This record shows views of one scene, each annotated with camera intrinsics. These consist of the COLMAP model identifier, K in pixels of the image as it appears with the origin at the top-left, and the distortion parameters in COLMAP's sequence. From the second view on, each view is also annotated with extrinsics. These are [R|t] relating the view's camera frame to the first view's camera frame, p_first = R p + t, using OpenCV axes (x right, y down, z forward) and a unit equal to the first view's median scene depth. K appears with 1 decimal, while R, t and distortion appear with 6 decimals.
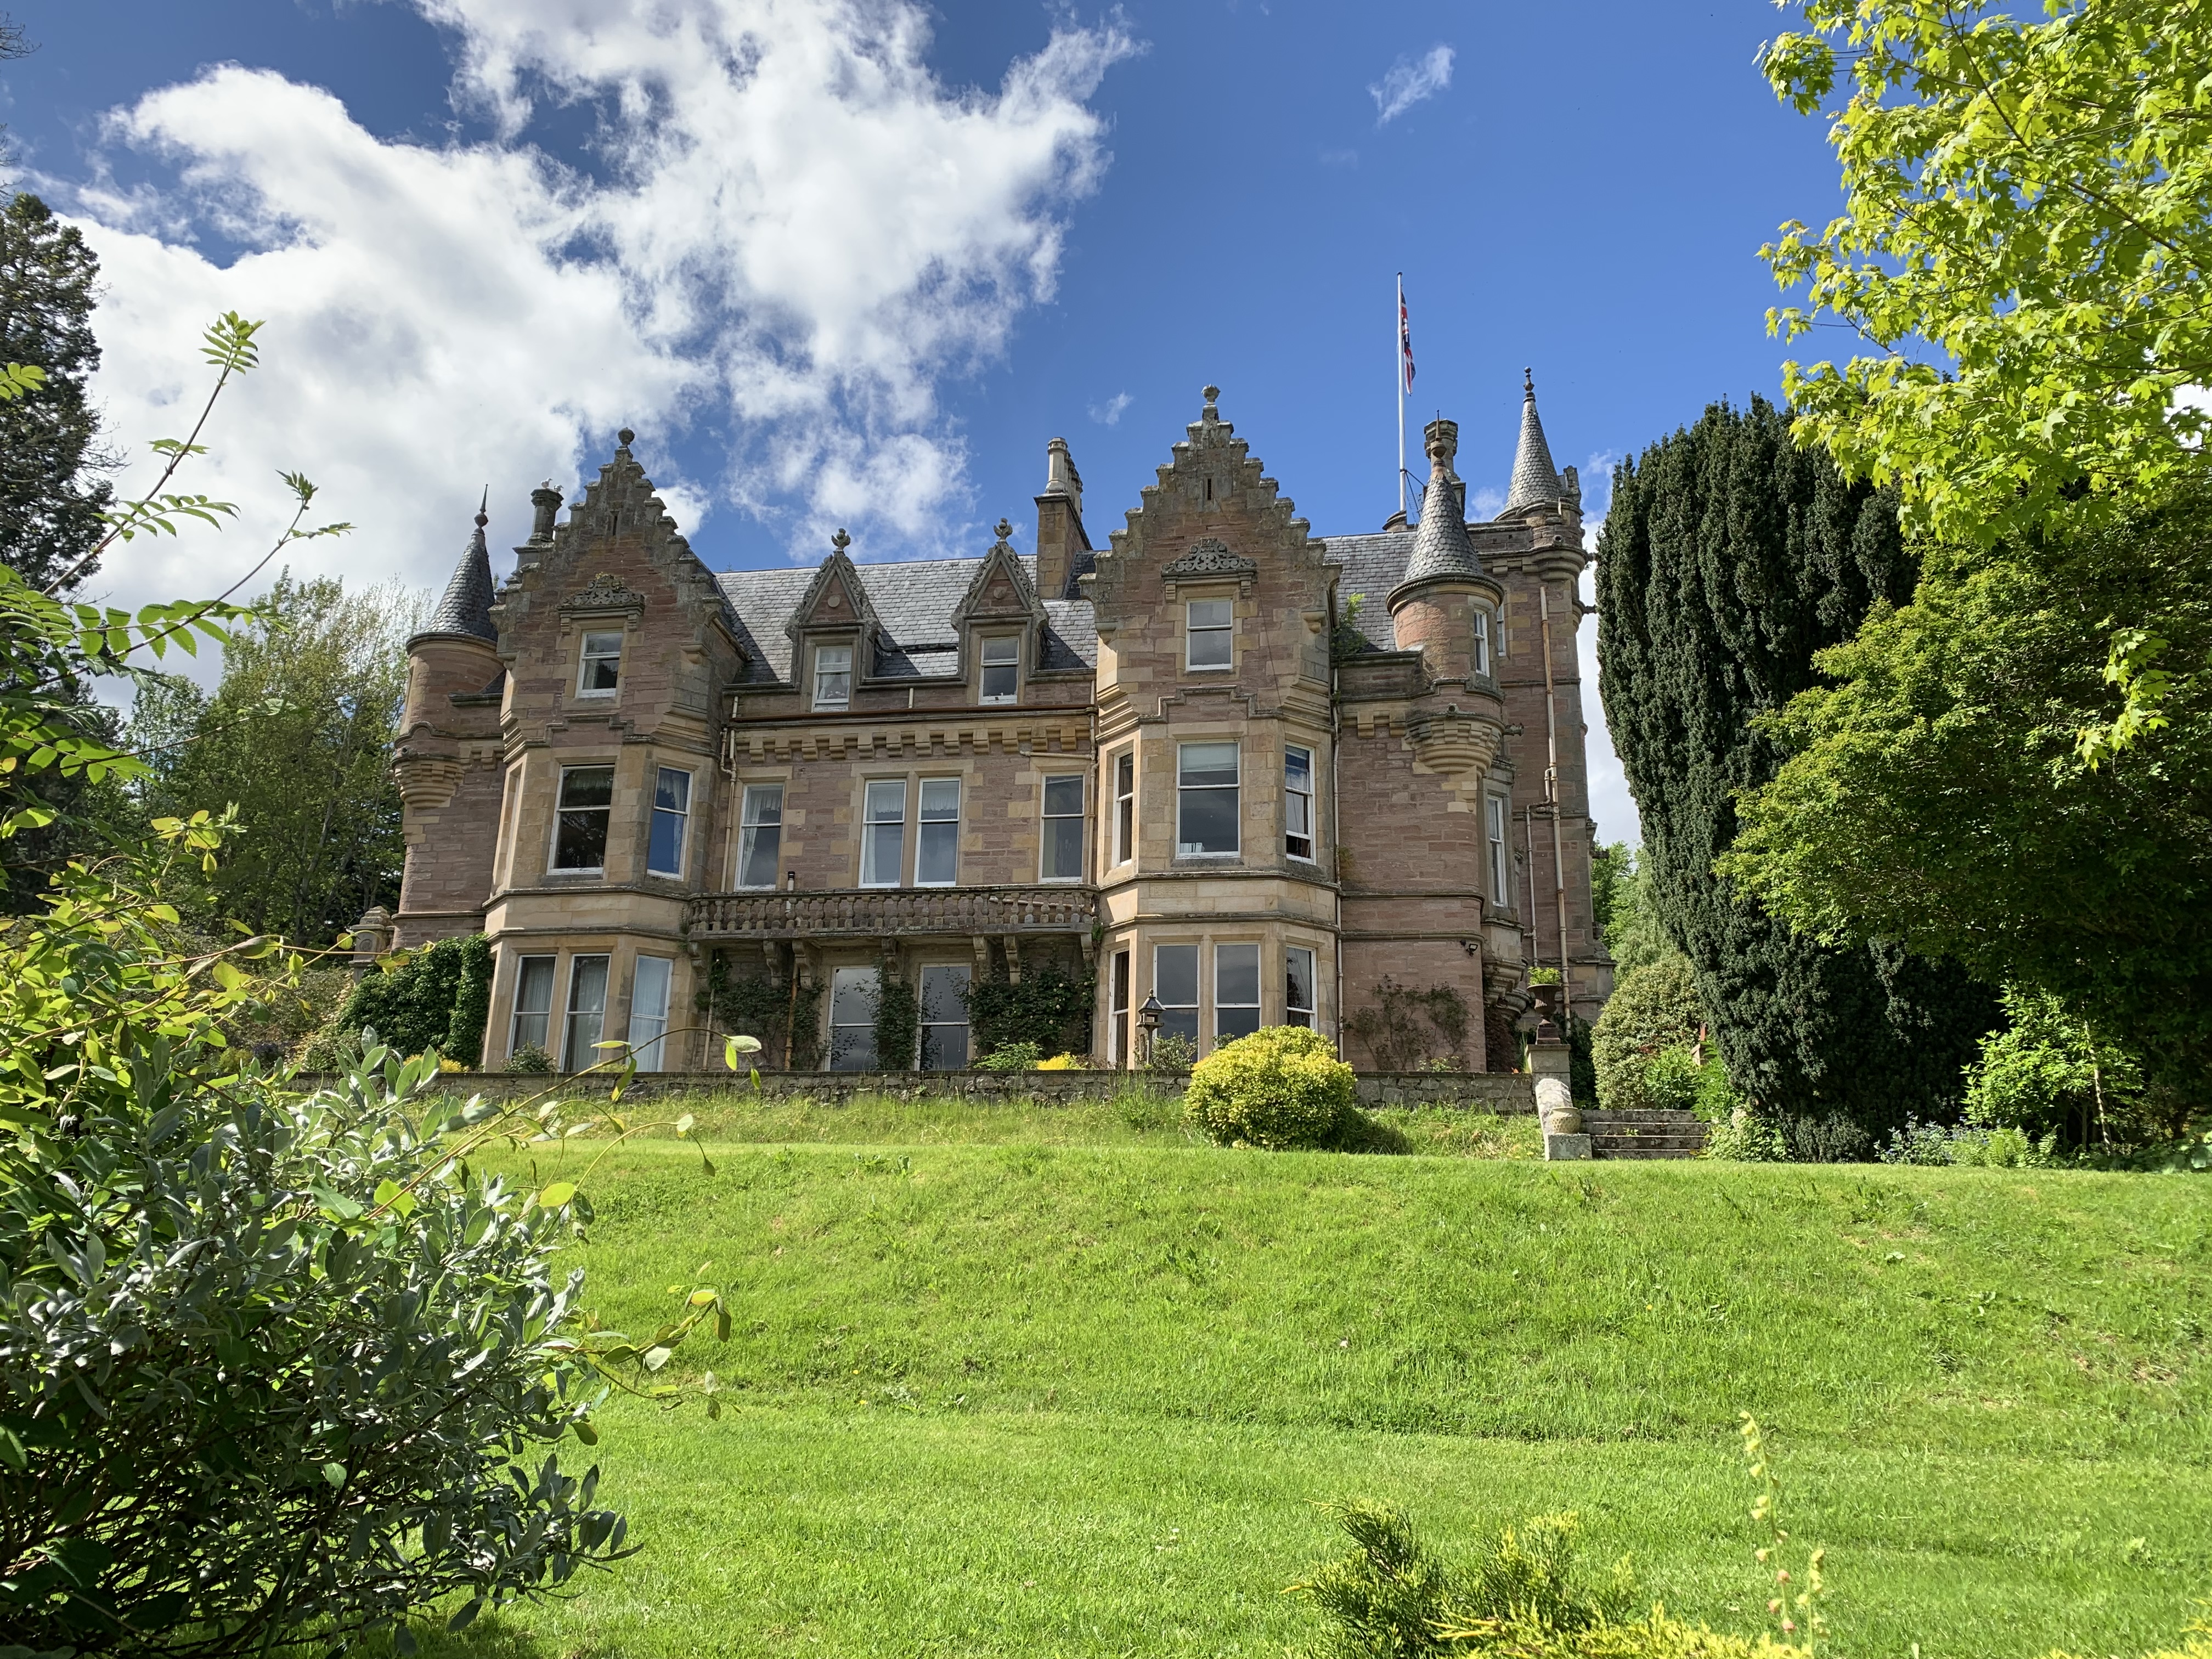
lens RADIAL K [[1671.9, 0, 1106.0], [0, 1671.9, 829.5], [0, 0, 1]] dist [0.171607, -0.255161]
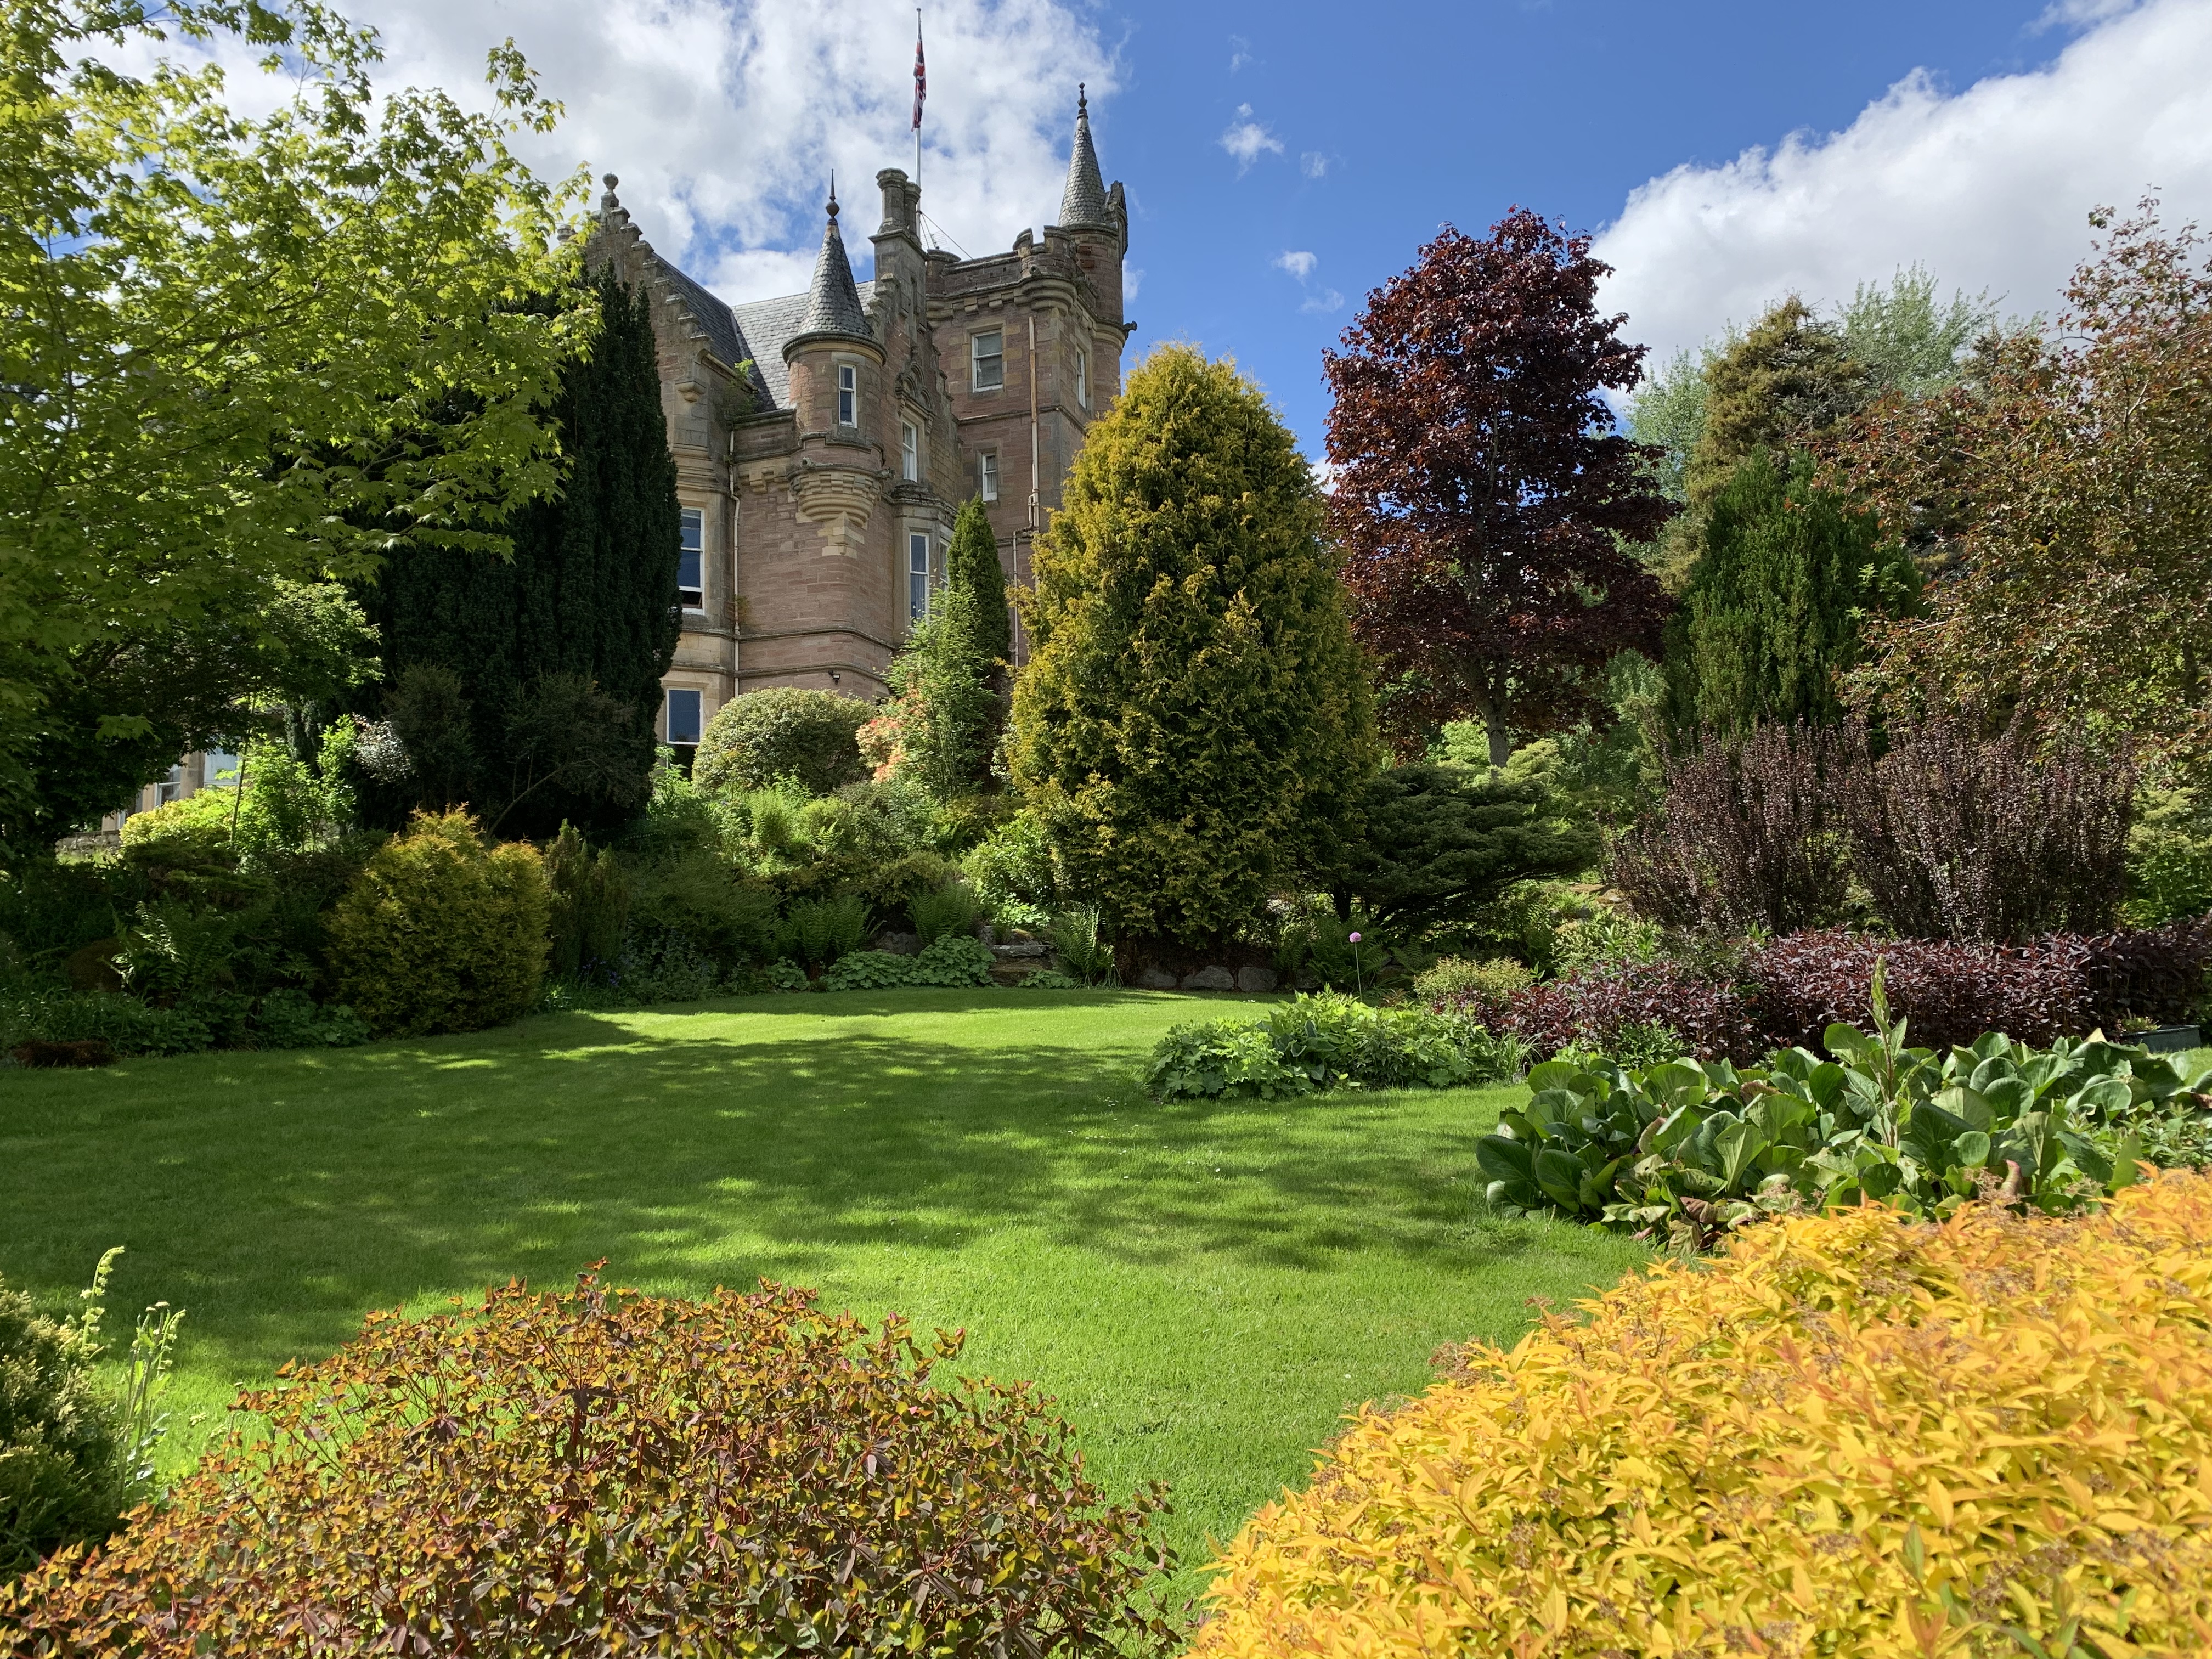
lens RADIAL K [[1689.3, 0, 1082.1], [0, 1689.3, 820.2], [0, 0, 1]] dist [0.130286, -0.301364]
pose [[0.978184, -0.053689, -0.200685, 0.554934], [0.087269, 0.982854, 0.162423, -0.006140], [0.188524, -0.176393, 0.966097, -0.082728]]
